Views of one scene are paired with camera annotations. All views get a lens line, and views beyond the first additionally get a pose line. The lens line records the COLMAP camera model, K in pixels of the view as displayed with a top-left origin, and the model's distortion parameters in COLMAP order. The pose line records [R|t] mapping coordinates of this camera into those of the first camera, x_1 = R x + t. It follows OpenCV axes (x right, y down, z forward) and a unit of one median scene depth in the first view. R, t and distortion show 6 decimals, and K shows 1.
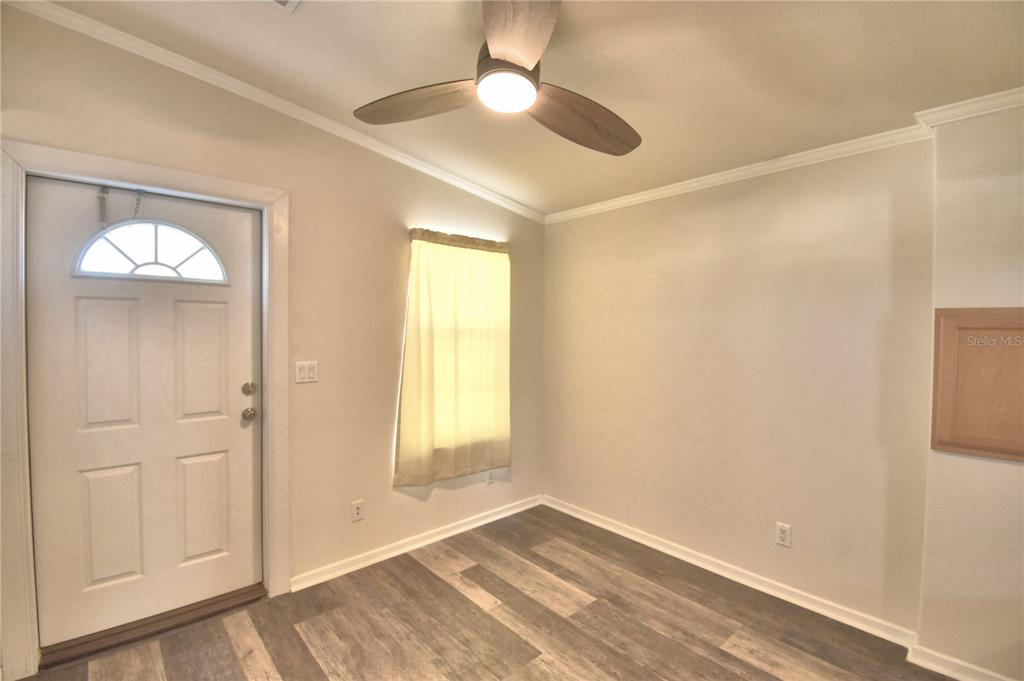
lens RADIAL K [[446.9, 0, 510.8], [0, 446.9, 339.0], [0, 0, 1]] dist [0.022564, -0.026162]
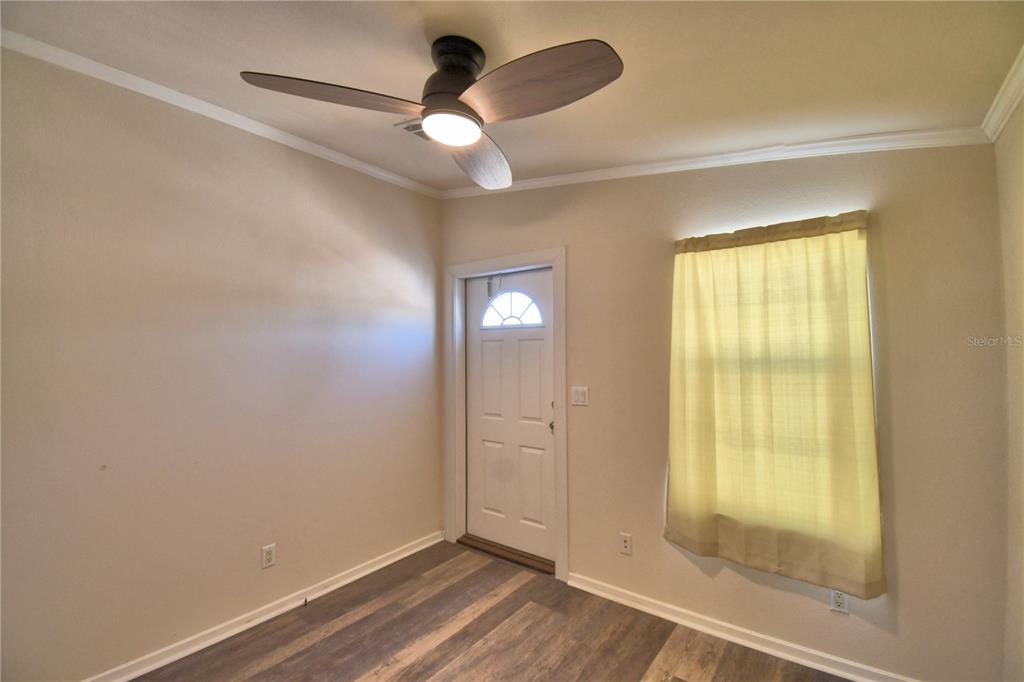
lens RADIAL K [[446.9, 0, 510.8], [0, 446.9, 339.5], [0, 0, 1]] dist [0.022564, -0.026162]
pose [[0.205047, -0.034142, -0.978156, 0.666562], [-0.010339, 0.999260, -0.037046, -0.028635], [0.978697, 0.017709, 0.204543, 0.622451]]
